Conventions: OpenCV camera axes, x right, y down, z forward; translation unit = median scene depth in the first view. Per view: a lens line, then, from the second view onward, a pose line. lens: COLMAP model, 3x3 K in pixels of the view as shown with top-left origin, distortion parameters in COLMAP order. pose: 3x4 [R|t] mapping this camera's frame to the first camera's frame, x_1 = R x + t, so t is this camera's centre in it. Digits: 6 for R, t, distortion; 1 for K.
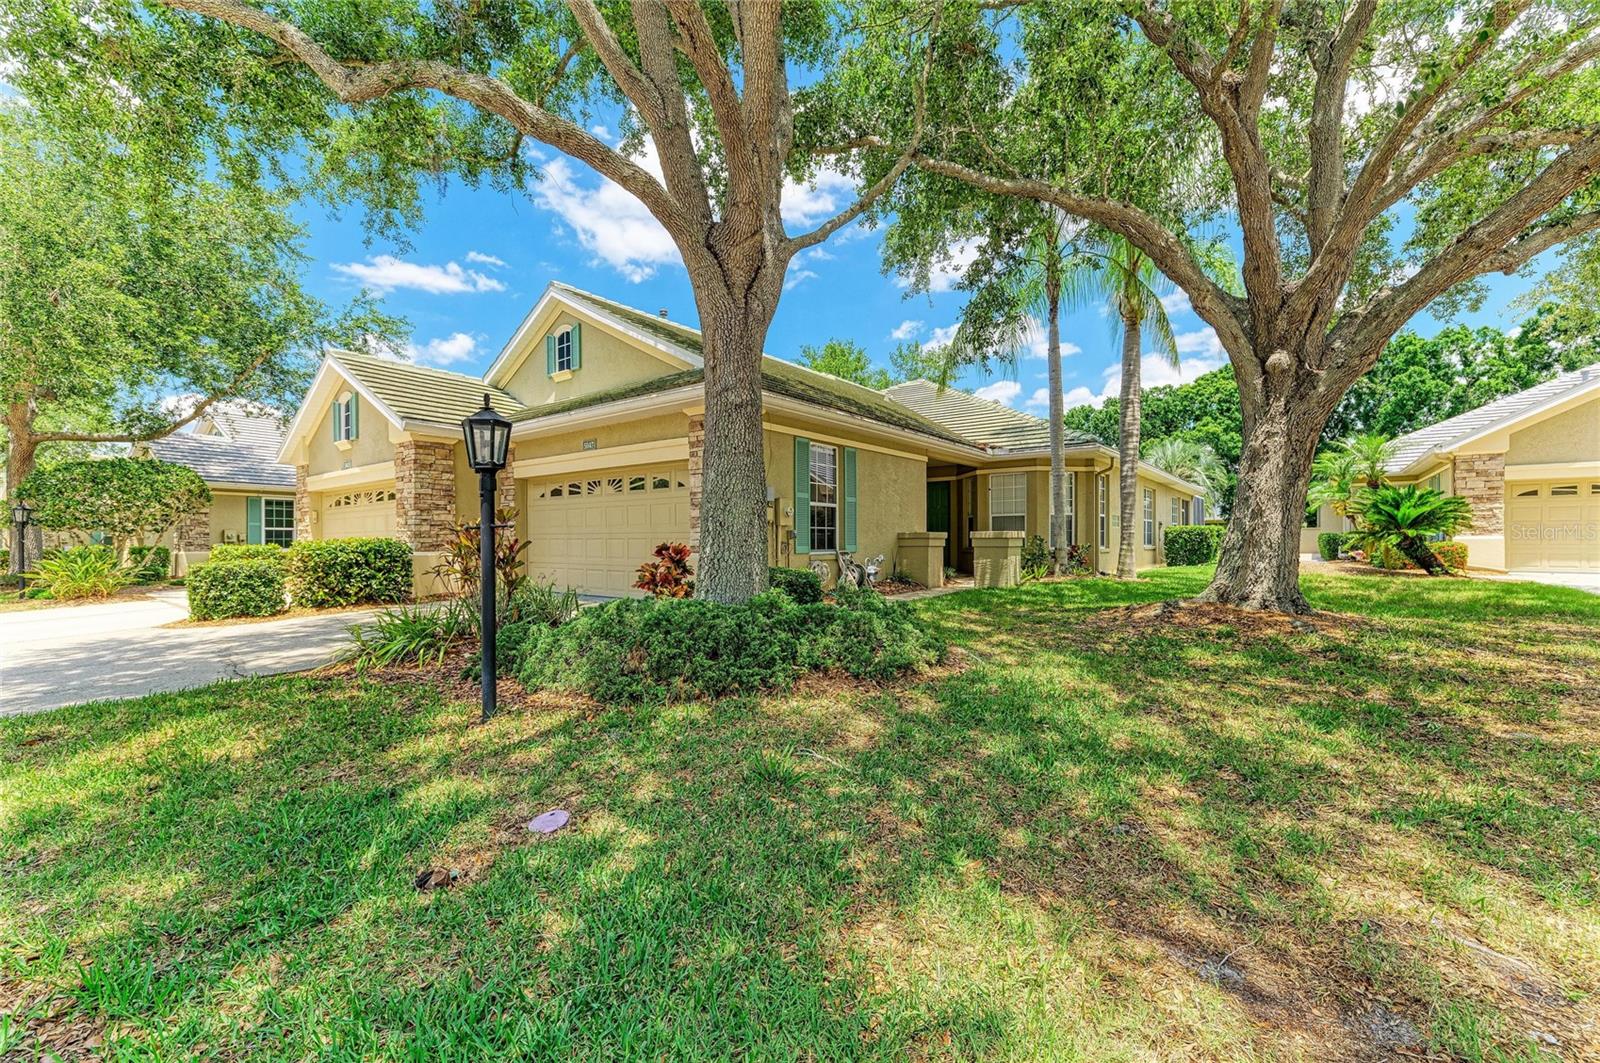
lens RADIAL K [[619.7, 0, 807.4], [0, 619.7, 540.3], [0, 0, 1]] dist [0.019427, -0.006538]
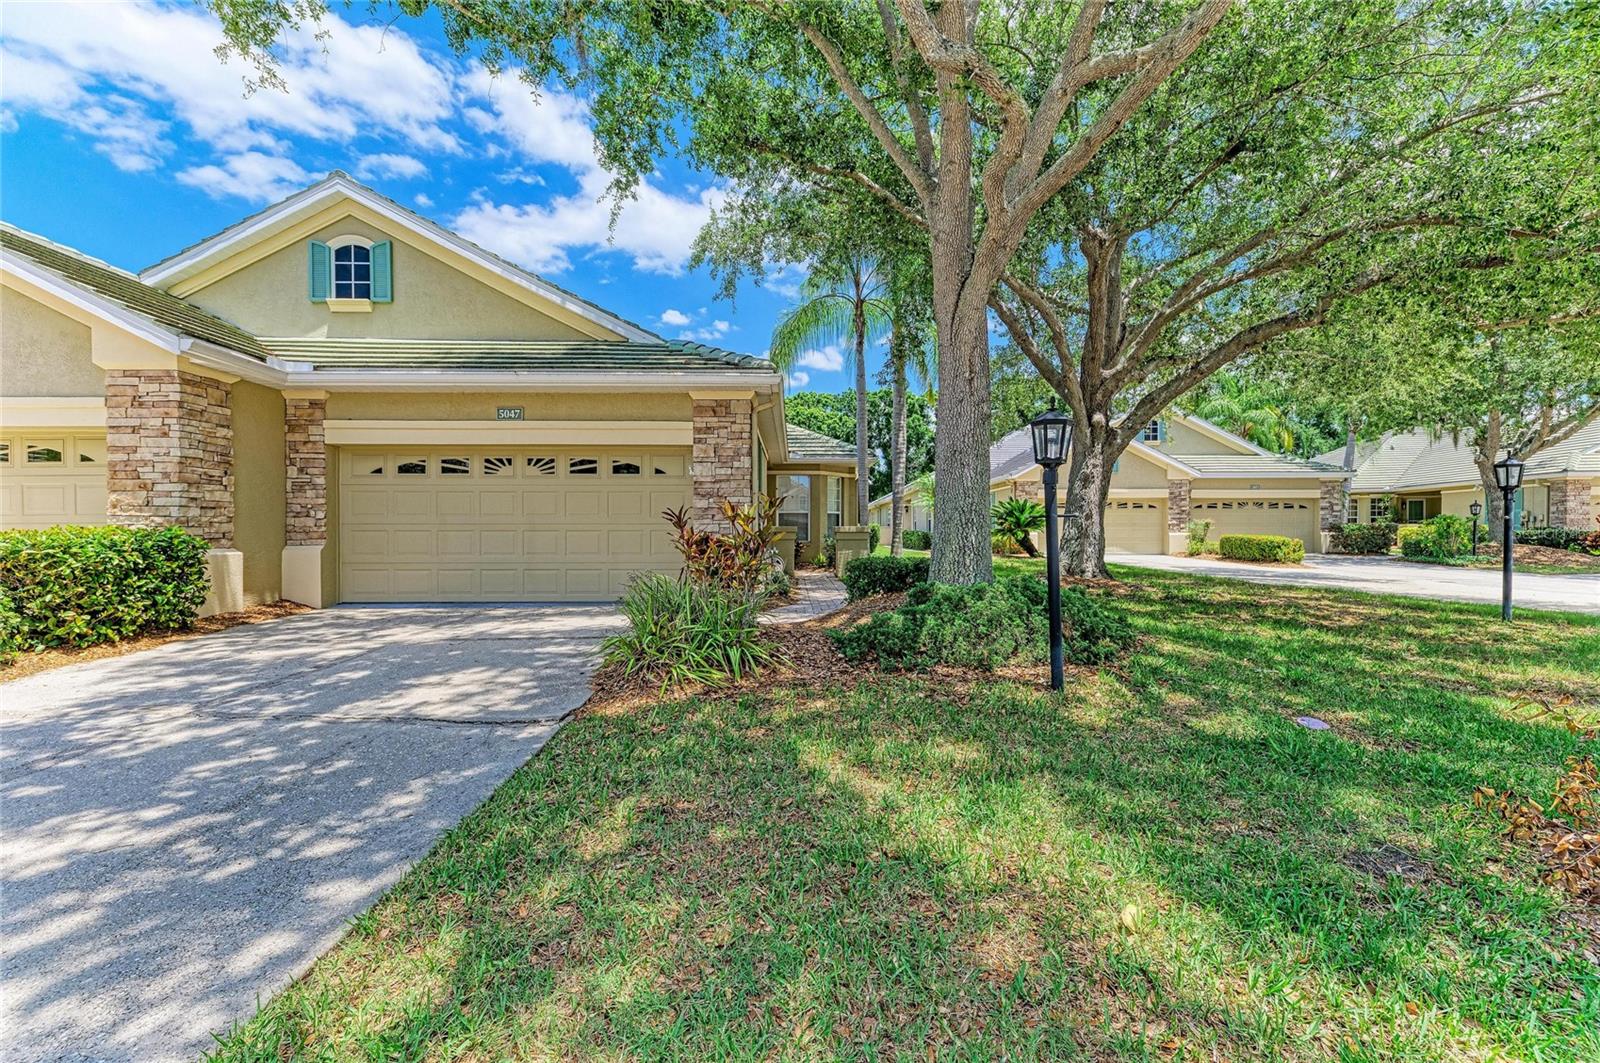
lens RADIAL K [[619.7, 0, 807.4], [0, 619.7, 540.3], [0, 0, 1]] dist [0.019427, -0.006538]
pose [[0.799782, -0.003467, 0.600280, -0.520117], [-0.000449, 0.999980, 0.006373, 0.004907], [-0.600290, -0.005367, 0.799764, 0.125407]]
